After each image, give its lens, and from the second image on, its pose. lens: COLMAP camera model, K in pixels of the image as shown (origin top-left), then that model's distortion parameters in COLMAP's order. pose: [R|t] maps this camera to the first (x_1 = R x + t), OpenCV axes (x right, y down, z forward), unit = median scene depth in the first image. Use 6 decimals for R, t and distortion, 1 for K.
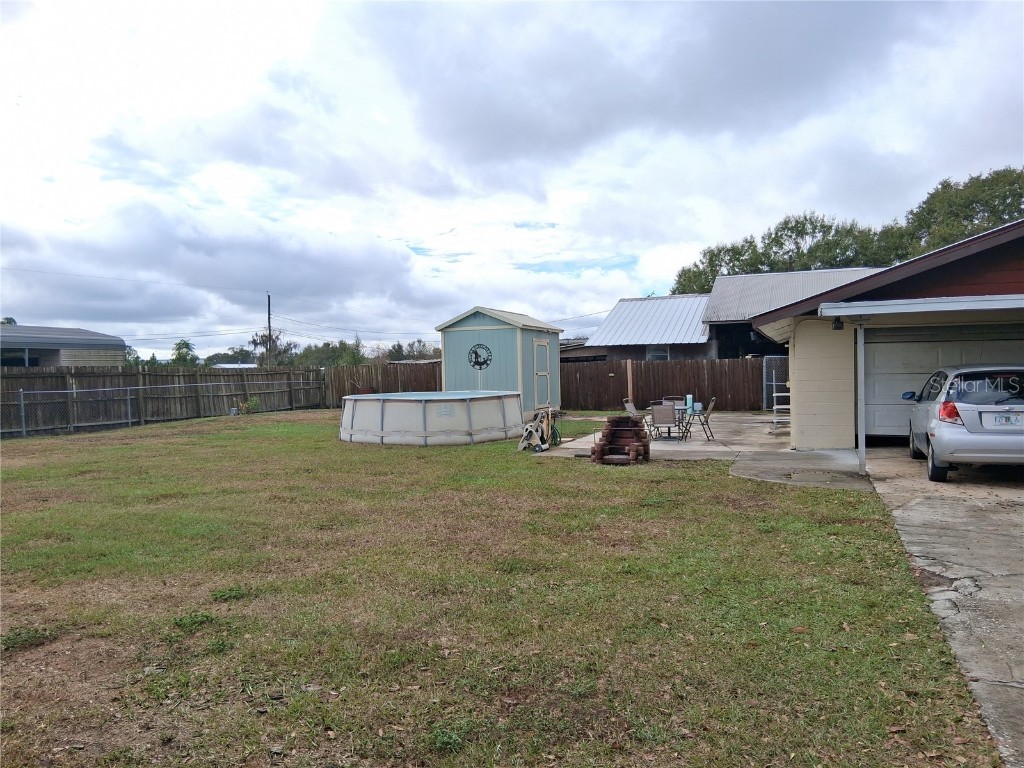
lens RADIAL K [[773.4, 0, 510.3], [0, 773.4, 379.5], [0, 0, 1]] dist [0.105558, -0.183700]
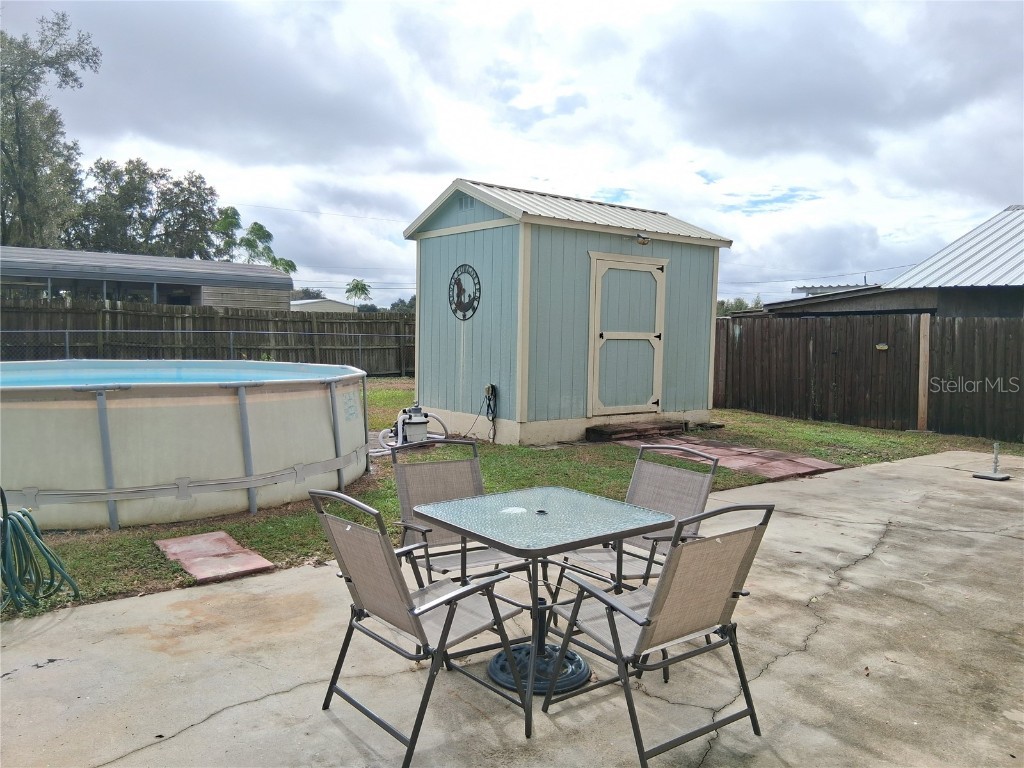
lens RADIAL K [[773.4, 0, 510.3], [0, 773.4, 379.5], [0, 0, 1]] dist [0.105558, -0.183700]
pose [[0.846919, 0.071549, -0.526886, 0.228363], [-0.045460, 0.997020, 0.062318, -0.007344], [0.529775, -0.028826, 0.847648, 0.610410]]
